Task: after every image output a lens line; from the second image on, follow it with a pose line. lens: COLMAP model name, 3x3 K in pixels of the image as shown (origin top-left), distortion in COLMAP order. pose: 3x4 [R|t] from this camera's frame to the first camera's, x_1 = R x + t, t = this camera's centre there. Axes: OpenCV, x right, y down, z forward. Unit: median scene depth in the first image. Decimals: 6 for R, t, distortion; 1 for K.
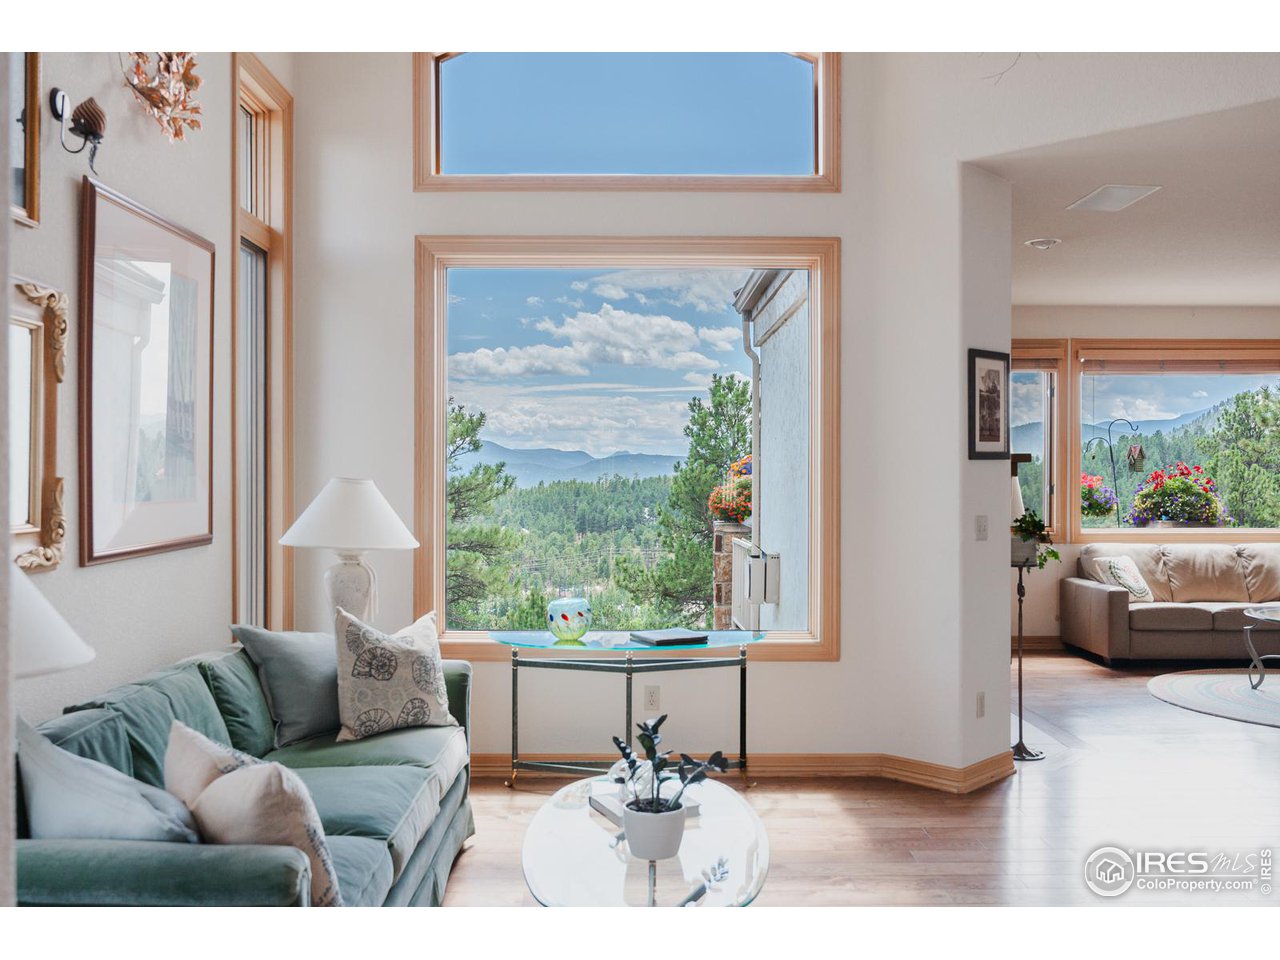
lens RADIAL K [[1098.3, 0, 648.9], [0, 1098.3, 479.4], [0, 0, 1]] dist [-0.002466, -0.009638]
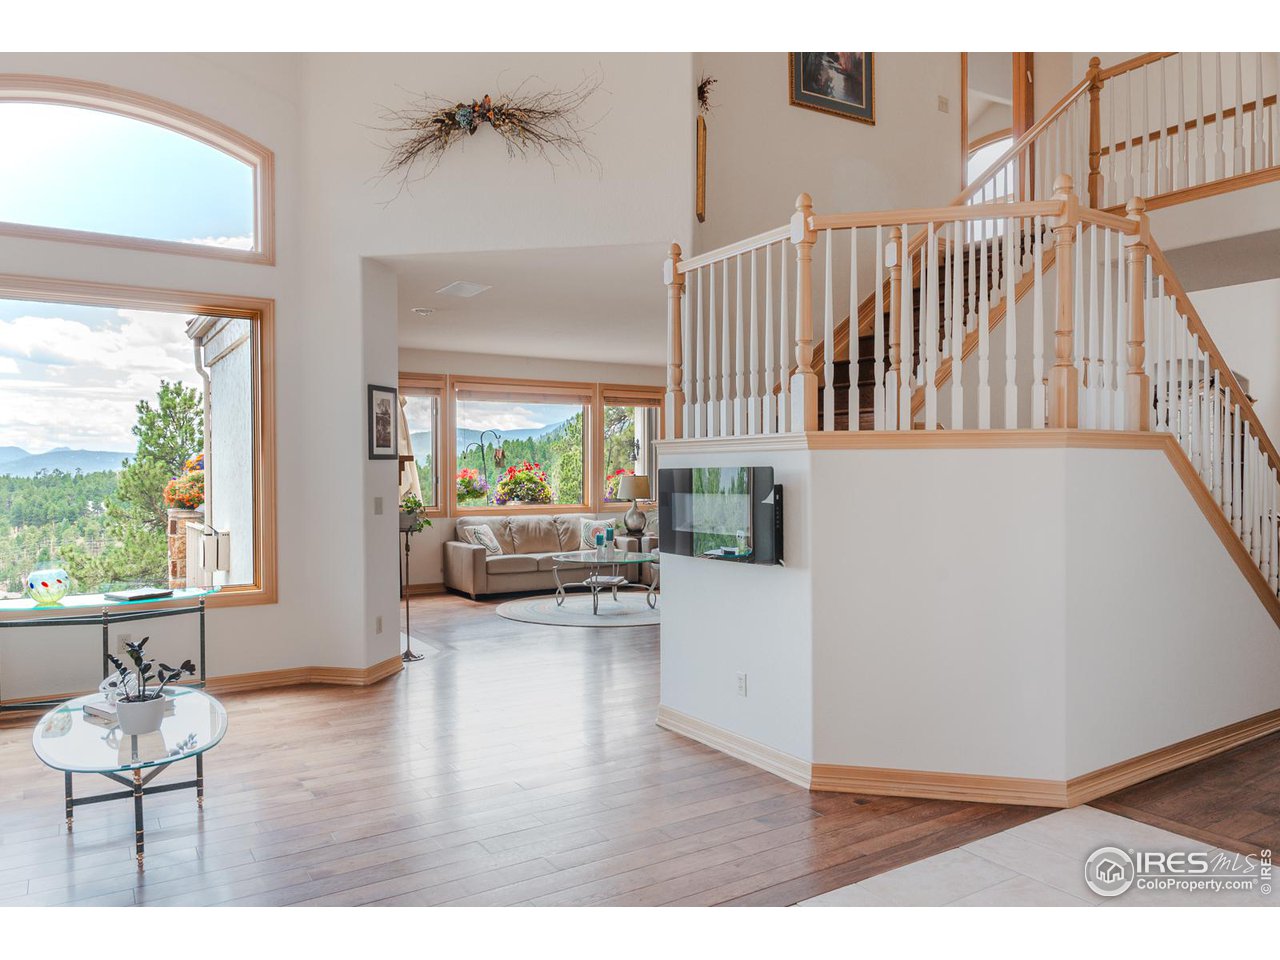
lens RADIAL K [[886.2, 0, 629.0], [0, 886.2, 491.8], [0, 0, 1]] dist [-0.000205, -0.007279]
pose [[0.855106, -0.014233, 0.518258, -0.017567], [0.003368, 0.999754, 0.021901, 0.000075], [-0.518442, -0.016982, 0.854944, -0.126719]]
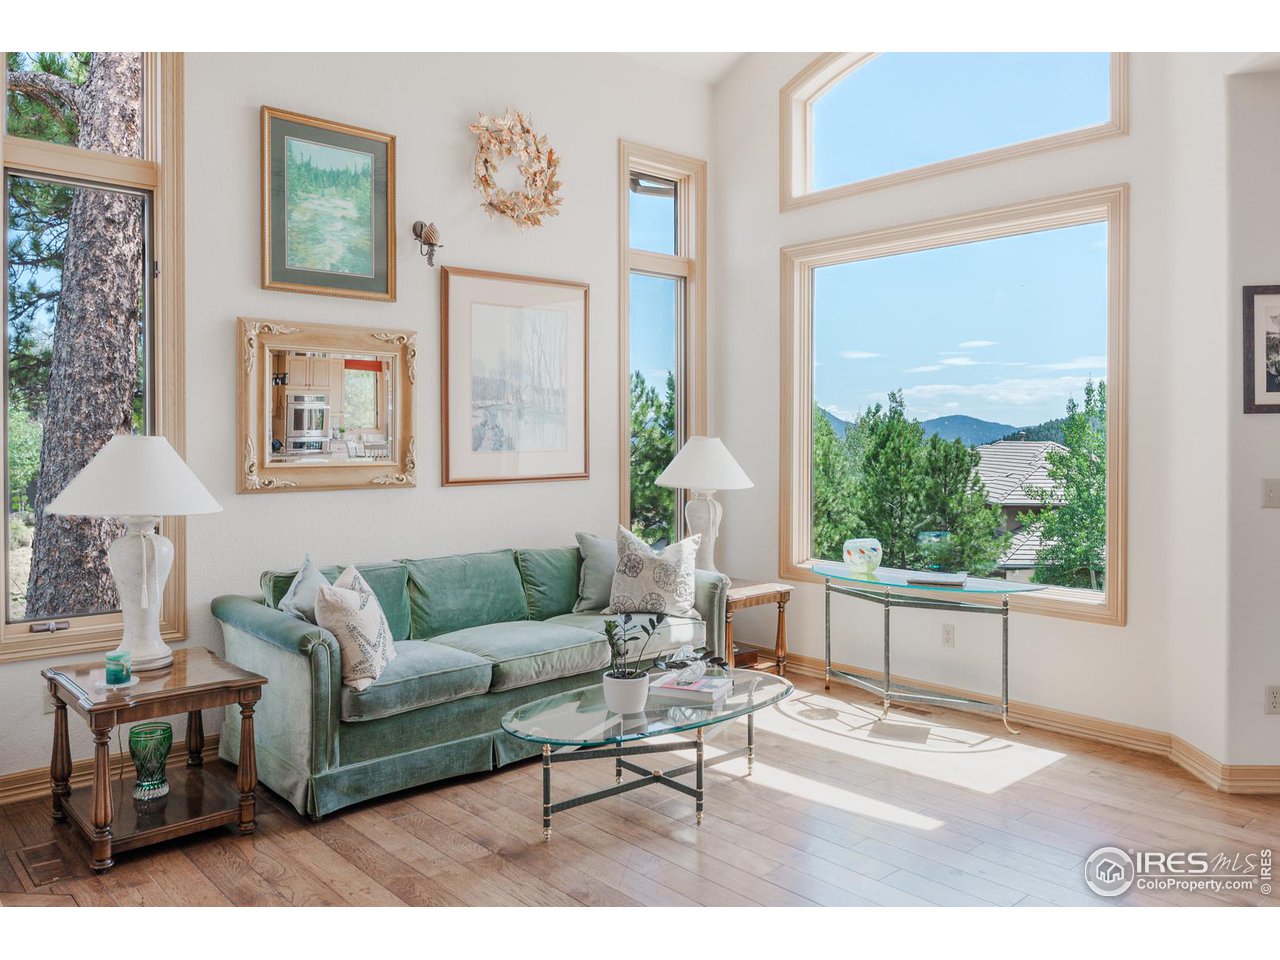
lens RADIAL K [[985.2, 0, 633.5], [0, 985.2, 438.2], [0, 0, 1]] dist [-0.003419, -0.004771]
pose [[0.652498, -0.000547, -0.757790, 0.358182], [0.001029, 0.999999, 0.000164, 0.000574], [0.757789, -0.000887, 0.652499, 0.077695]]
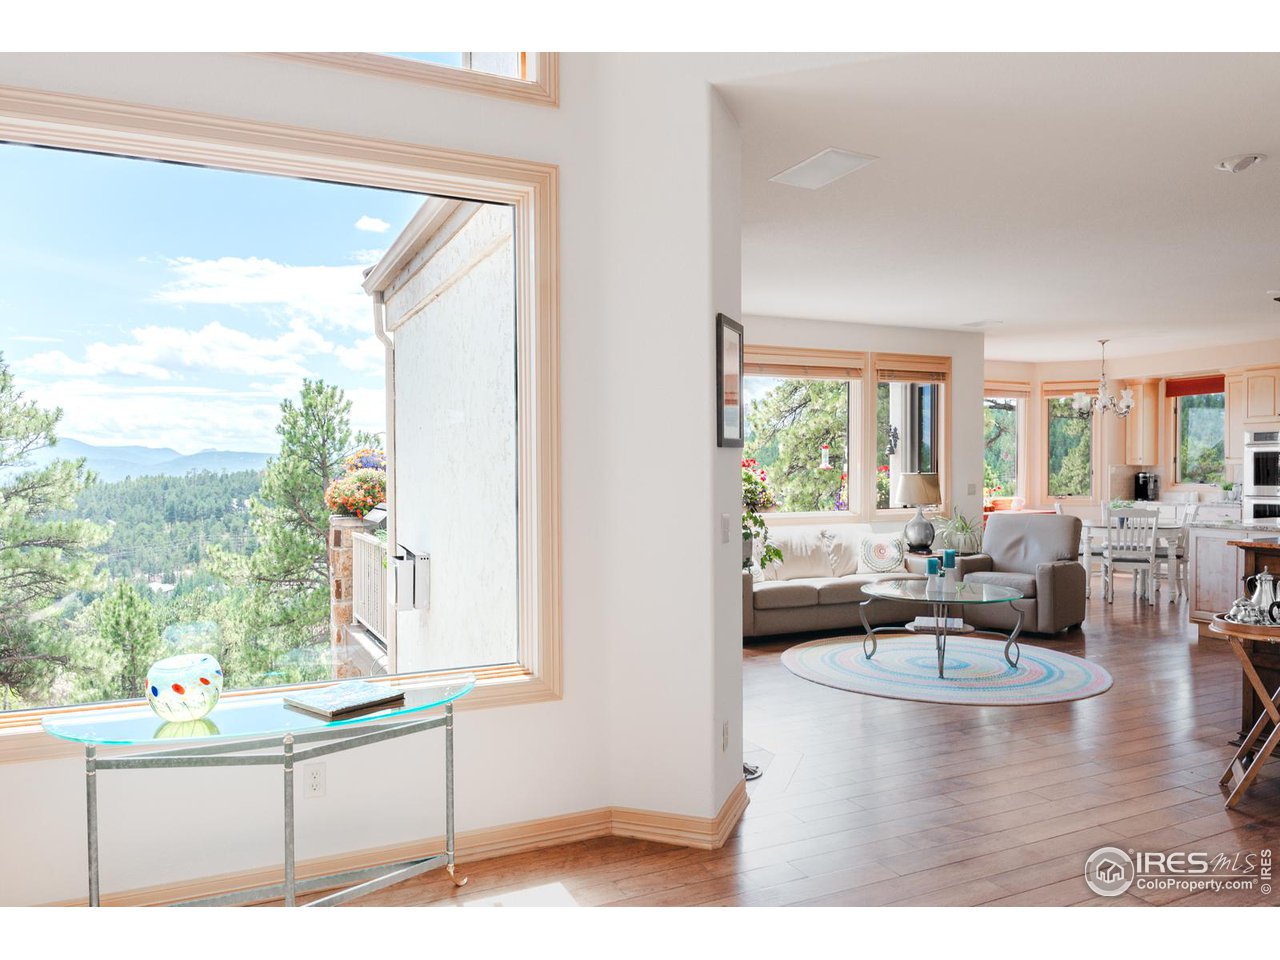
lens RADIAL K [[886.2, 0, 631.0], [0, 886.2, 489.5], [0, 0, 1]] dist [-0.000205, -0.007279]
pose [[0.913437, -0.014426, 0.406724, -0.026974], [0.006474, 0.999760, 0.020921, -0.000262], [-0.406928, -0.016477, 0.913312, 0.259831]]
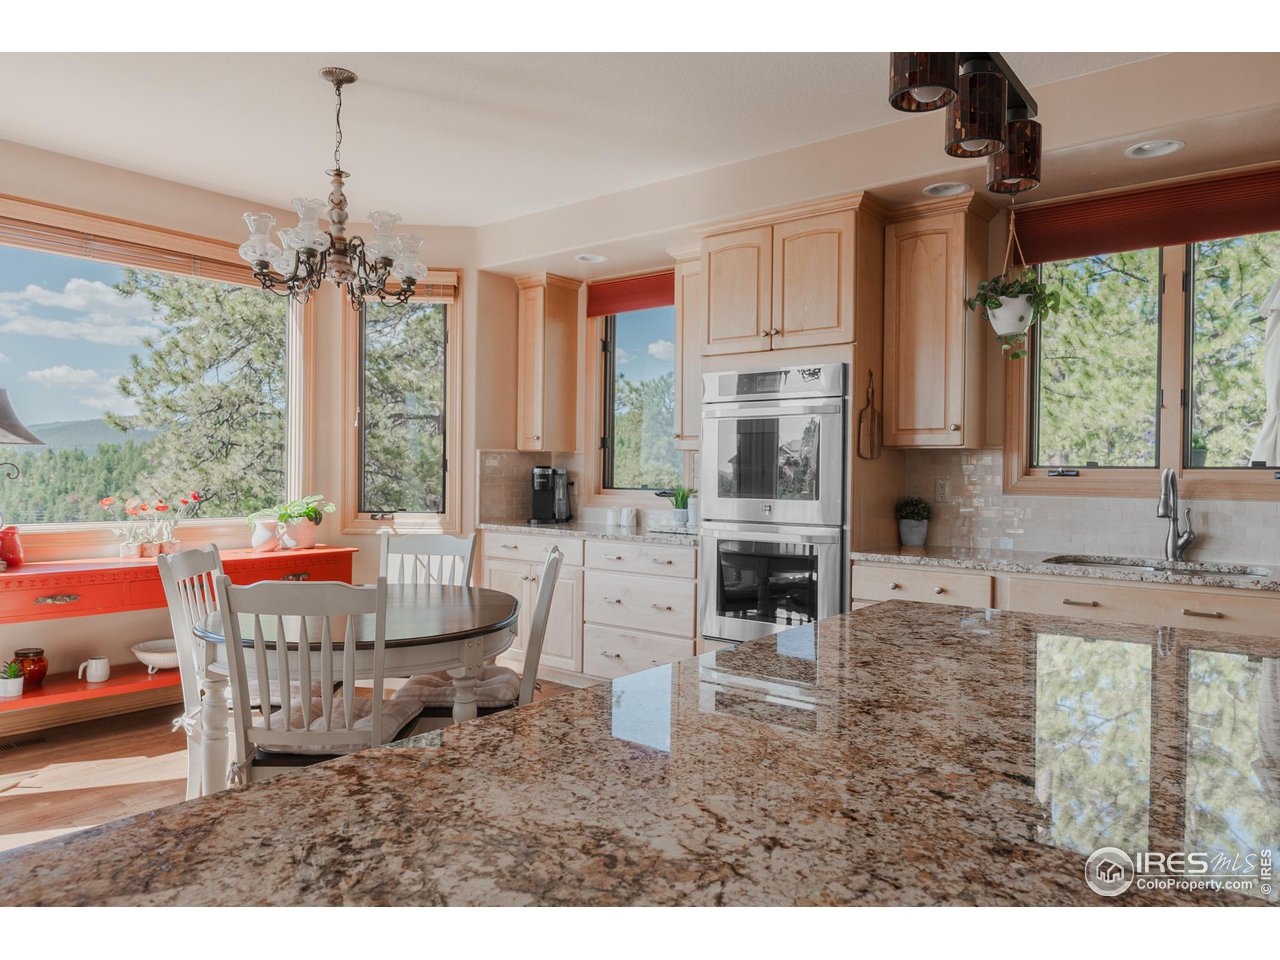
lens RADIAL K [[862.6, 0, 643.0], [0, 862.6, 479.4], [0, 0, 1]] dist [0.004410, -0.021283]
pose [[0.637677, -0.000027, 0.770304, 0.893180], [-0.011673, 0.999885, 0.009698, 0.011316], [-0.770215, -0.015176, 0.637603, 0.764889]]
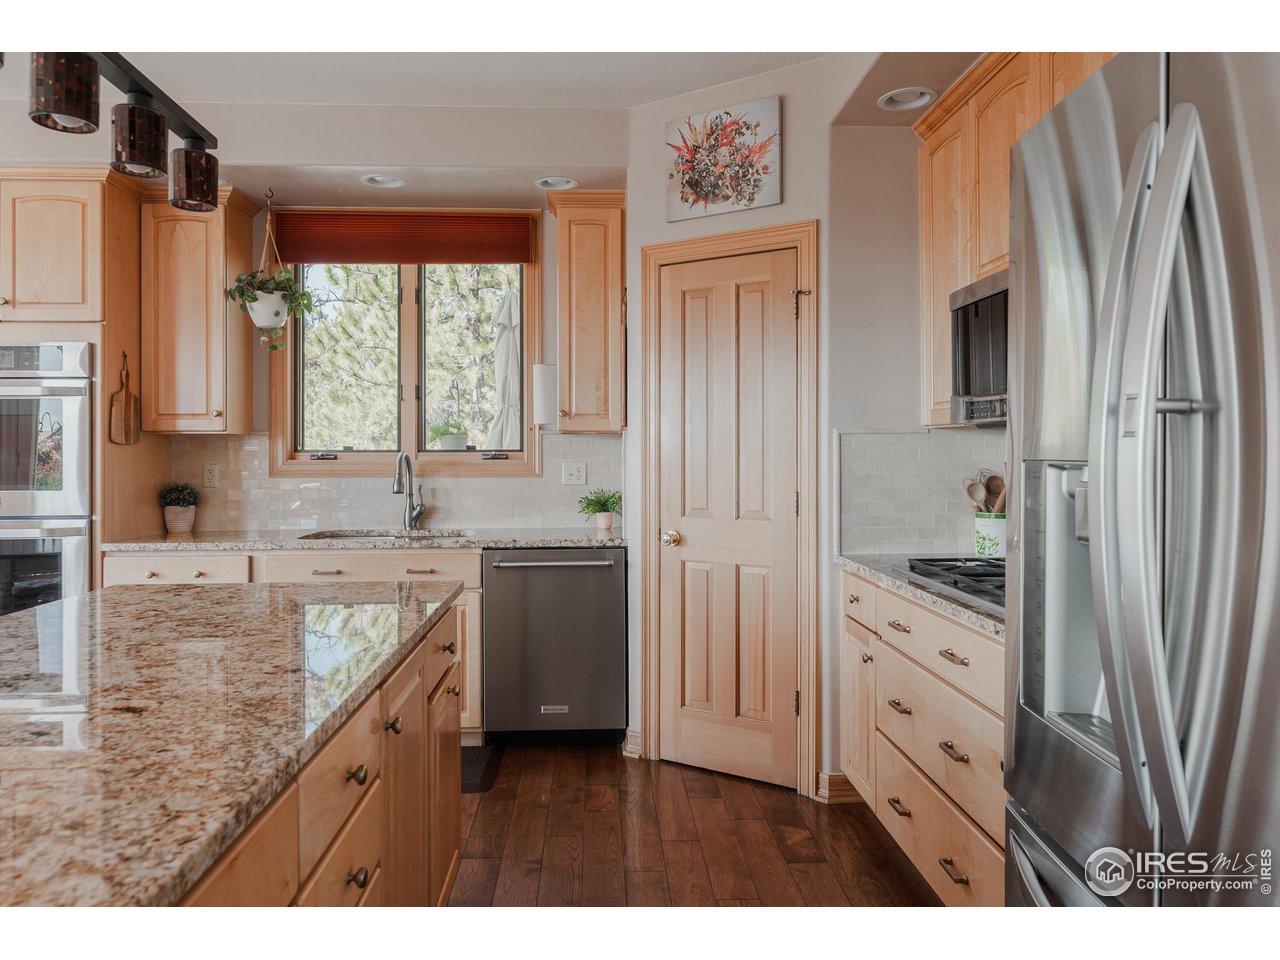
lens RADIAL K [[886.2, 0, 643.4], [0, 886.2, 453.9], [0, 0, 1]] dist [-0.000205, -0.007279]
pose [[-0.033540, 0.004822, 0.999426, 0.860529], [0.001641, 0.999987, -0.004770, 0.010730], [-0.999436, 0.001480, -0.033547, 0.709135]]
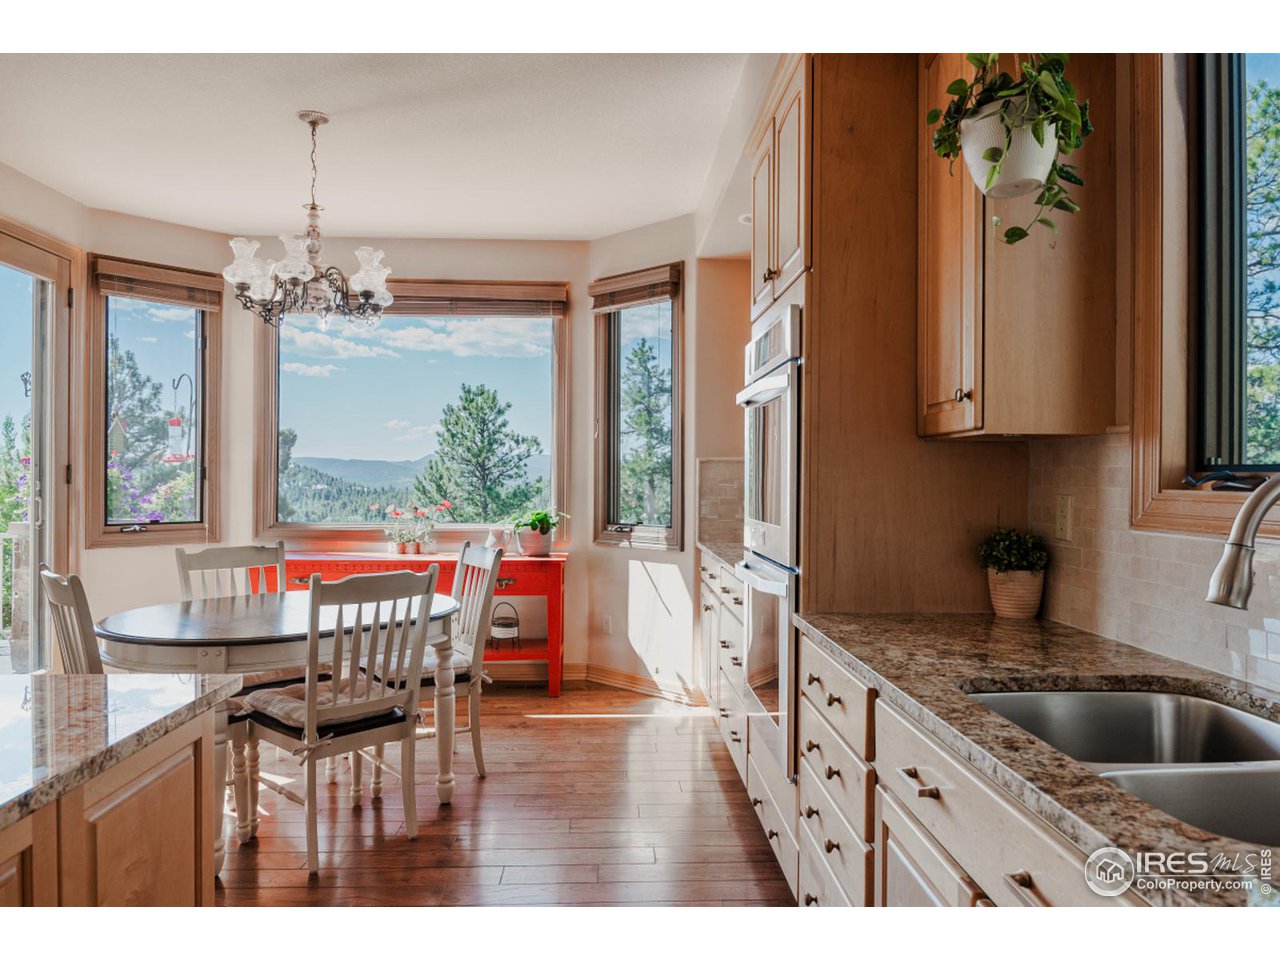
lens RADIAL K [[862.6, 0, 632.9], [0, 862.6, 478.1], [0, 0, 1]] dist [0.004410, -0.021283]
pose [[0.999880, 0.008147, 0.013195, 1.298772], [-0.008151, 0.999967, 0.000252, 0.010088], [-0.013192, -0.000359, 0.999913, 0.685509]]
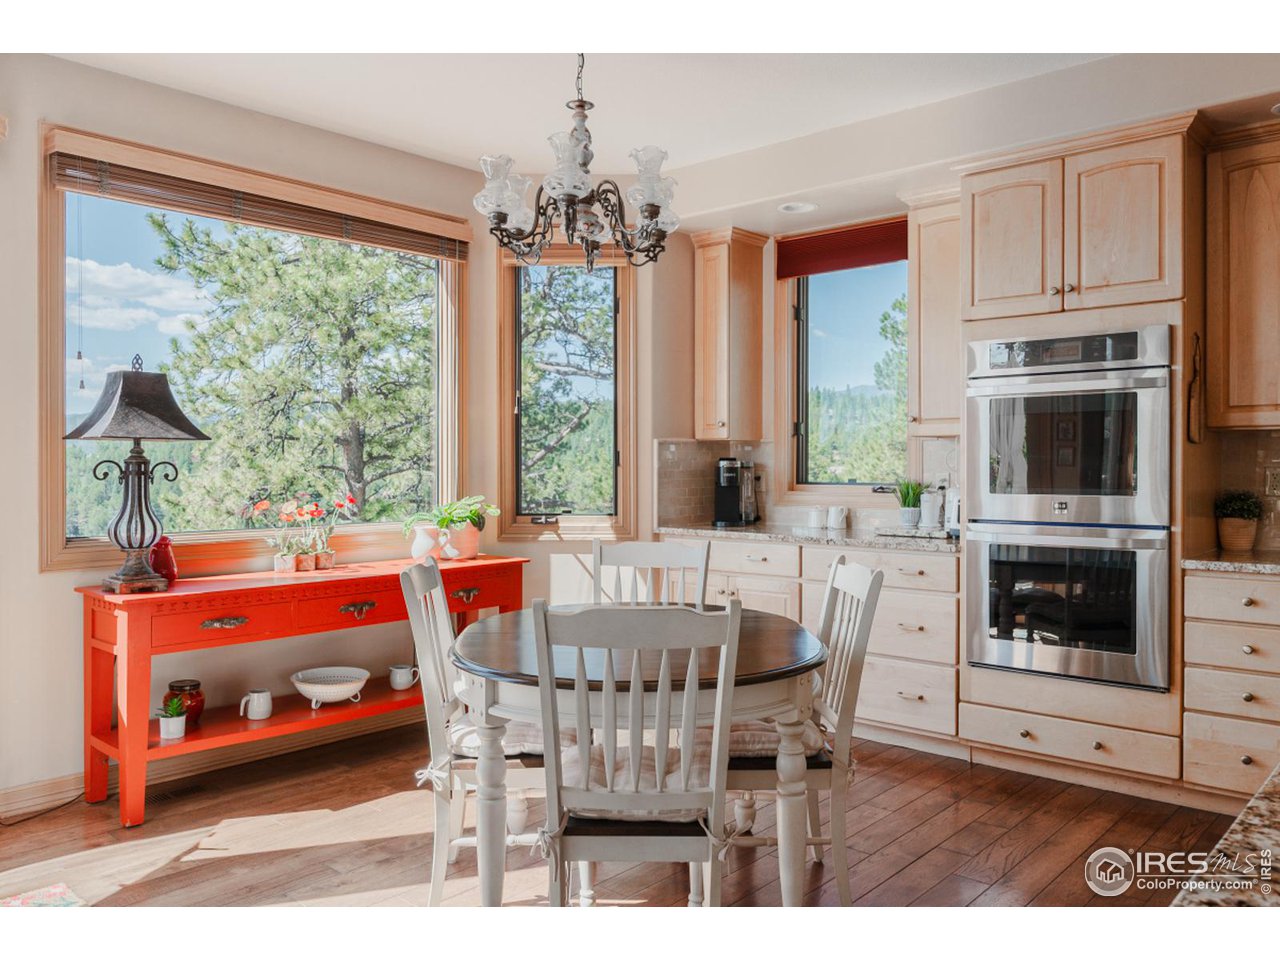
lens RADIAL K [[985.2, 0, 644.7], [0, 985.2, 471.6], [0, 0, 1]] dist [-0.003419, -0.004771]
pose [[0.679710, -0.007843, 0.733439, 0.847911], [0.001116, 0.999953, 0.009658, 0.011123], [-0.733481, -0.005747, 0.679686, 0.864570]]
